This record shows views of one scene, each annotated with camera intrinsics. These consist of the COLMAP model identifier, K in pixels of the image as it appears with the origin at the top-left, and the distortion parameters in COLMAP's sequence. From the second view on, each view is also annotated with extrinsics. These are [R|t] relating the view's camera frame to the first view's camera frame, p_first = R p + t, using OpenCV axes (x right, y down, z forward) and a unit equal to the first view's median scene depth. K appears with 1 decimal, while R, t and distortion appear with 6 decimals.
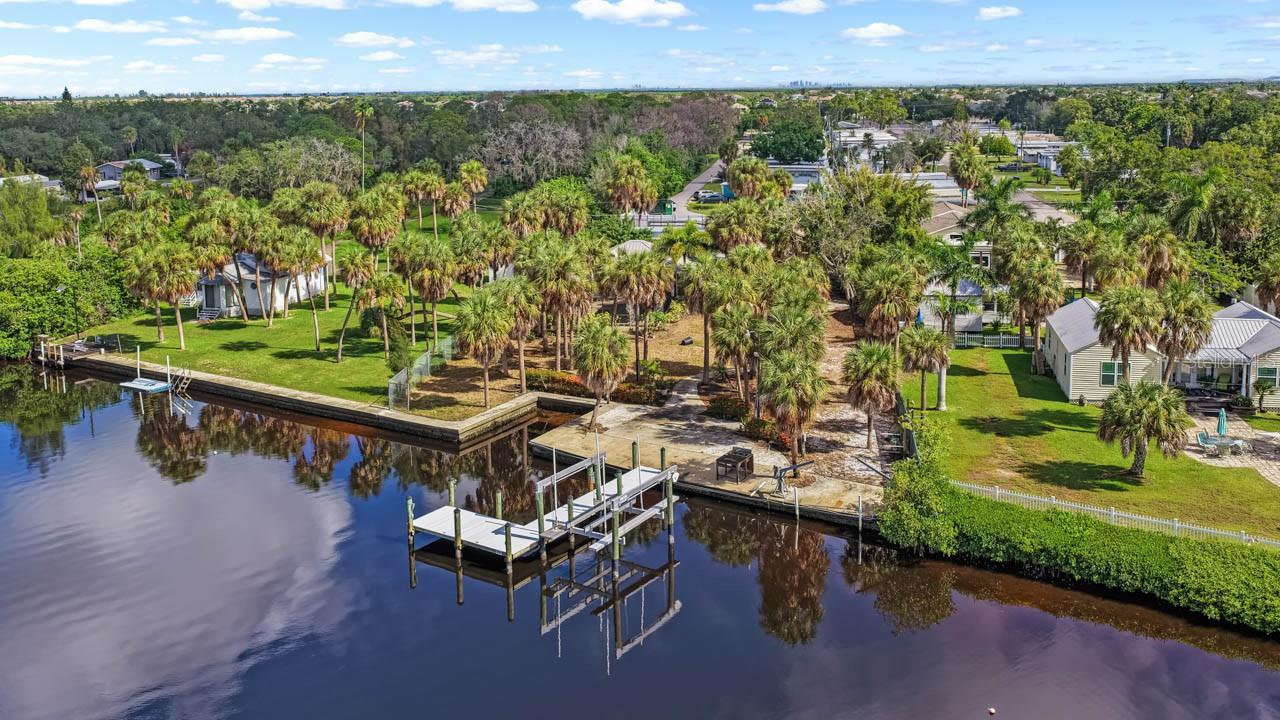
lens RADIAL K [[1082.5, 0, 675.0], [0, 1082.5, 222.5], [0, 0, 1]] dist [0.000011, 0.009902]
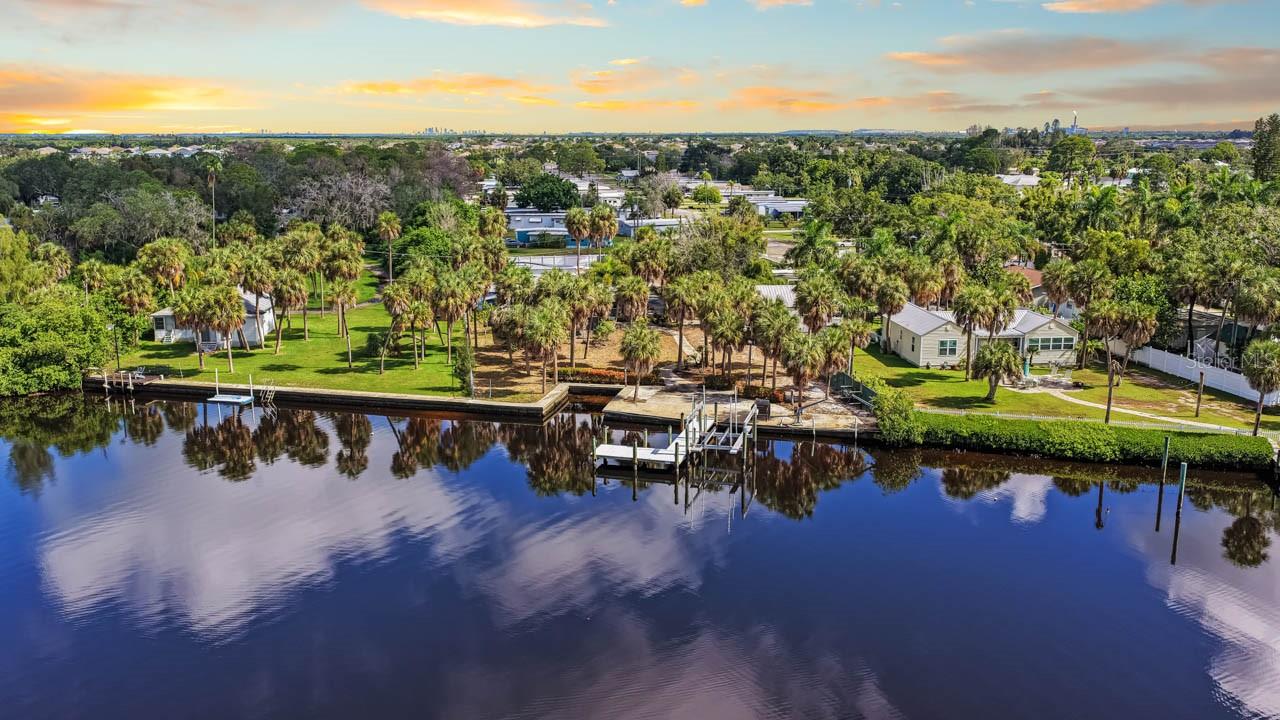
lens RADIAL K [[1082.5, 0, 627.4], [0, 1082.5, 357.7], [0, 0, 1]] dist [0.000011, 0.009902]
pose [[0.956695, -0.047988, 0.287109, -0.415443], [0.024811, 0.996171, 0.083826, 0.012155], [-0.290032, -0.073072, 0.954223, -0.297306]]
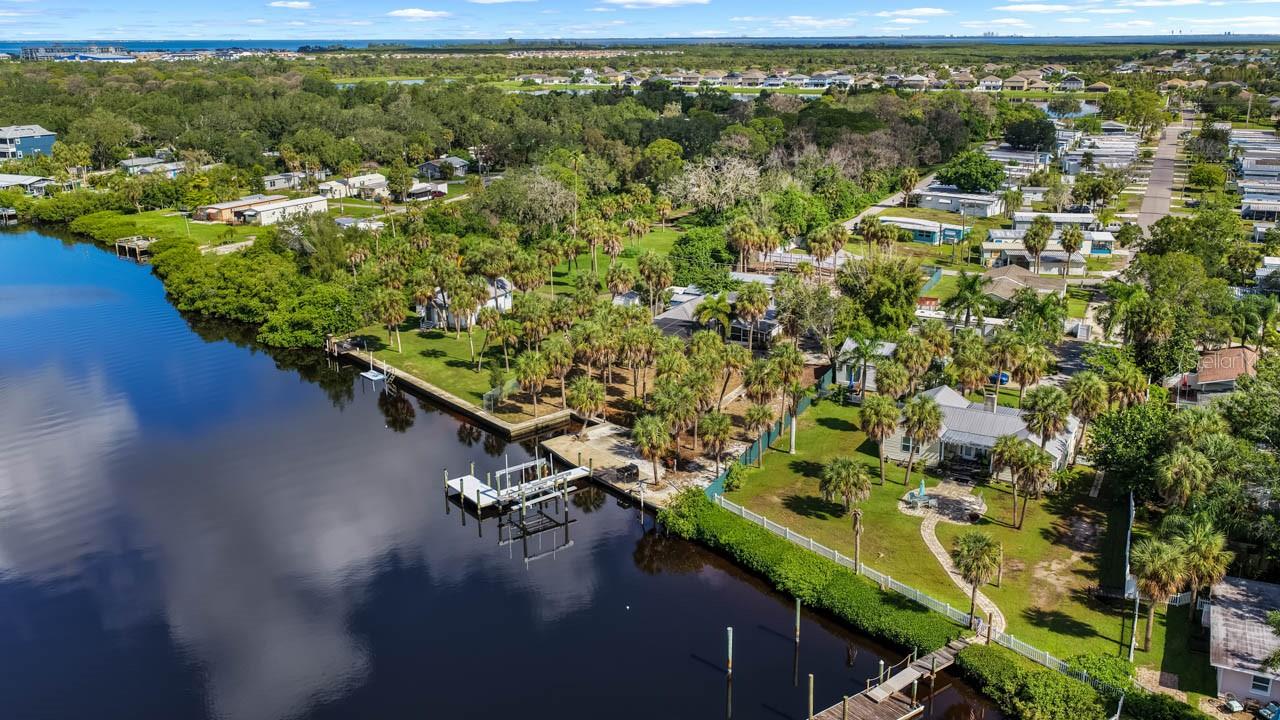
lens RADIAL K [[1082.5, 0, 666.1], [0, 1082.5, 335.4], [0, 0, 1]] dist [0.000011, 0.009902]
pose [[0.947127, 0.094807, -0.306534, 0.468746], [-0.046437, 0.985794, 0.161411, -0.210511], [0.317482, -0.138642, 0.938074, -0.446159]]
